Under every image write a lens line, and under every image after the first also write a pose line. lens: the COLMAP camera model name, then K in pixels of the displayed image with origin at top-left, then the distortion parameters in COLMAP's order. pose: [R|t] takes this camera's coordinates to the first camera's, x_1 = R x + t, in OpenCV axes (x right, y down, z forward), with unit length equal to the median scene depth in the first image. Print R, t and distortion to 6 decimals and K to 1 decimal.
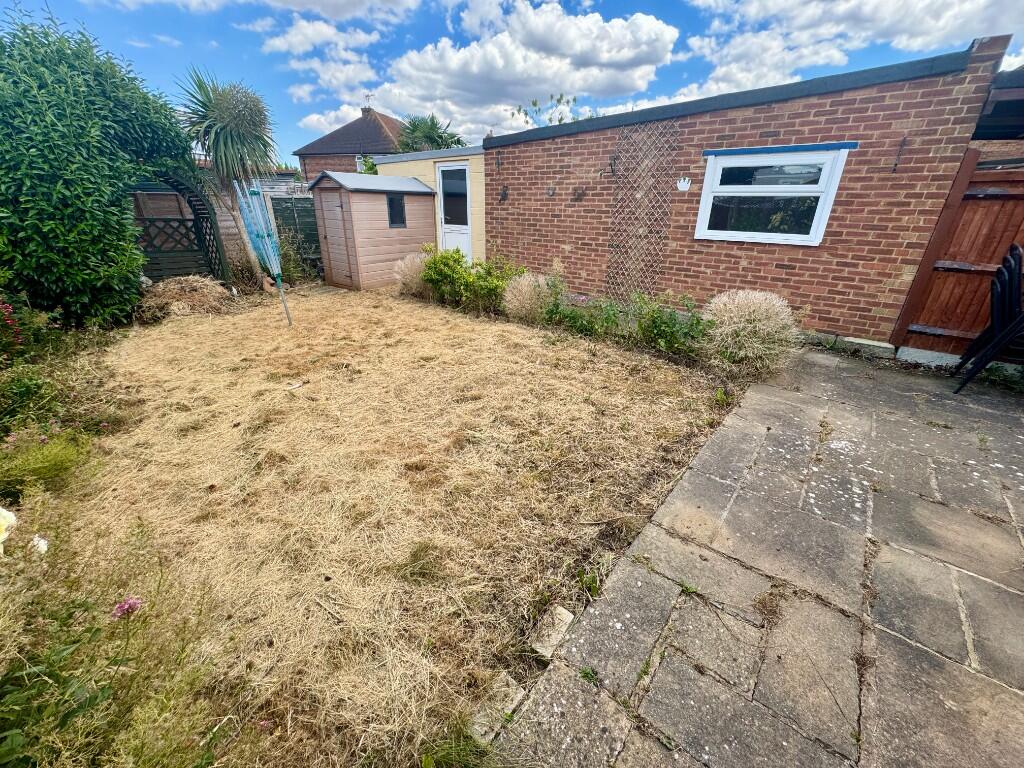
lens RADIAL K [[409.2, 0, 514.7], [0, 409.2, 385.0], [0, 0, 1]] dist [-0.005005, 0.001009]
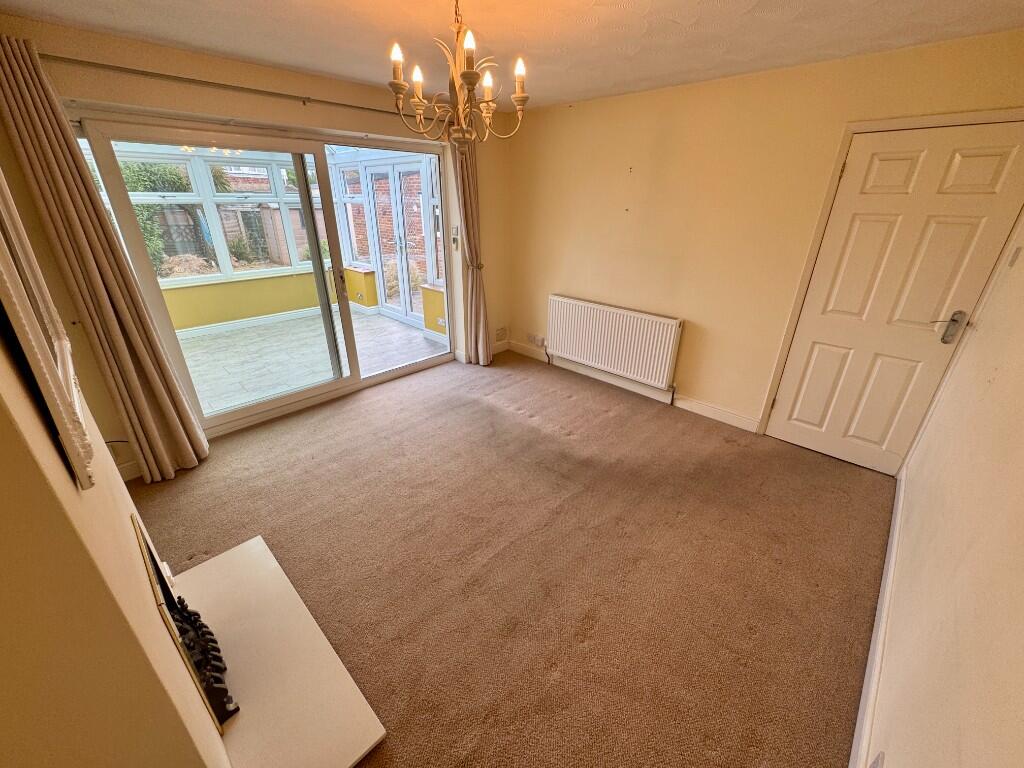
lens RADIAL K [[409.2, 0, 511.9], [0, 409.2, 384.1], [0, 0, 1]] dist [-0.005005, 0.001009]
pose [[0.995463, 0.033246, -0.089156, 1.203677], [-0.032512, 0.999425, 0.009671, 0.359566], [0.089426, -0.006728, 0.995971, -1.030164]]
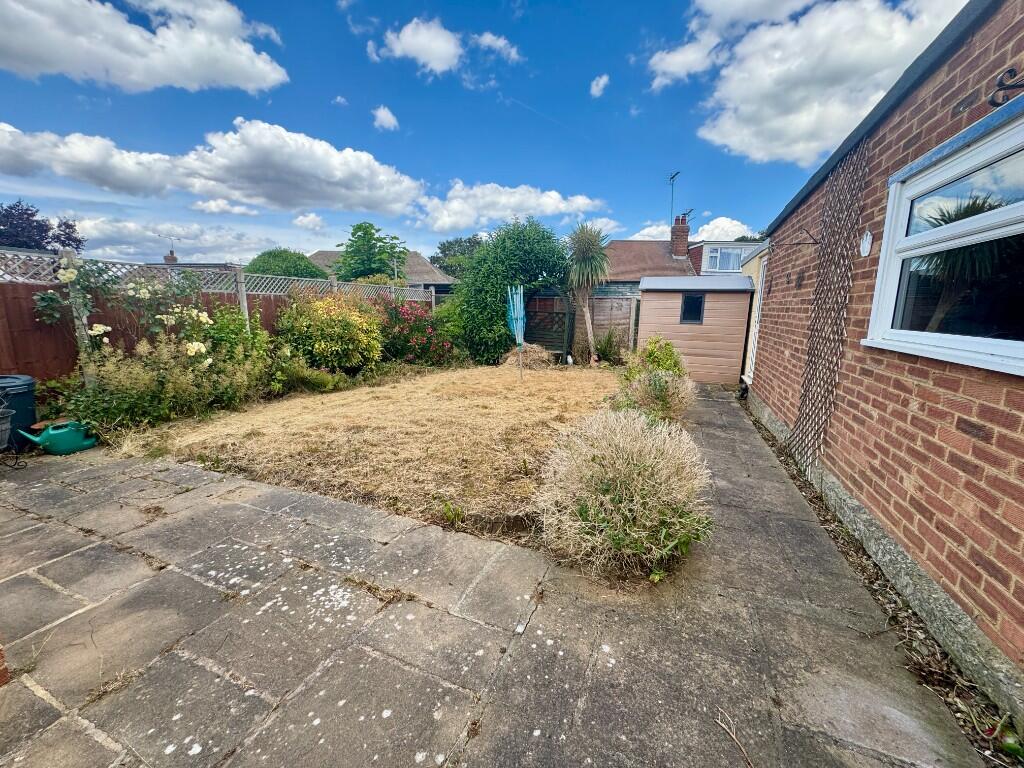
lens RADIAL K [[409.2, 0, 510.8], [0, 409.2, 384.2], [0, 0, 1]] dist [-0.005005, 0.001009]
pose [[0.285818, 0.167227, -0.943580, 0.892899], [-0.396767, 0.916943, 0.042322, -0.191615], [0.872287, 0.362285, 0.328429, 0.555635]]
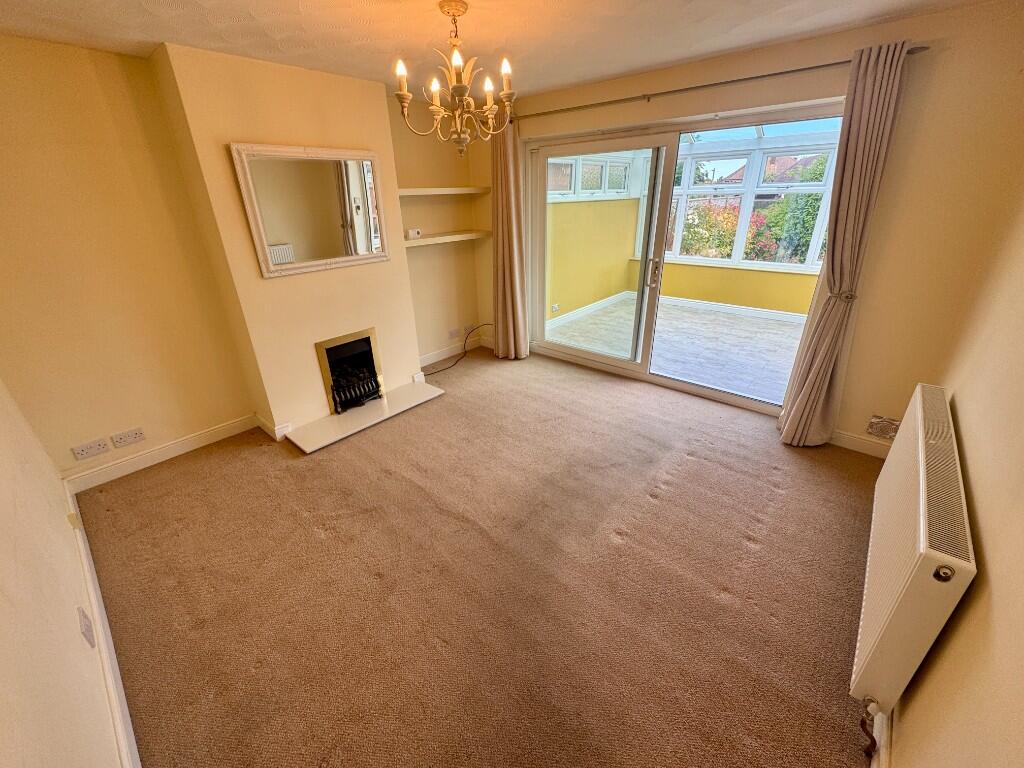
lens RADIAL K [[409.2, 0, 510.2], [0, 409.2, 384.6], [0, 0, 1]] dist [-0.005005, 0.001009]
pose [[-0.048719, 0.407894, -0.911729, 1.590983], [-0.382084, 0.835773, 0.394330, 0.174752], [0.922843, 0.367568, 0.115132, -0.588202]]
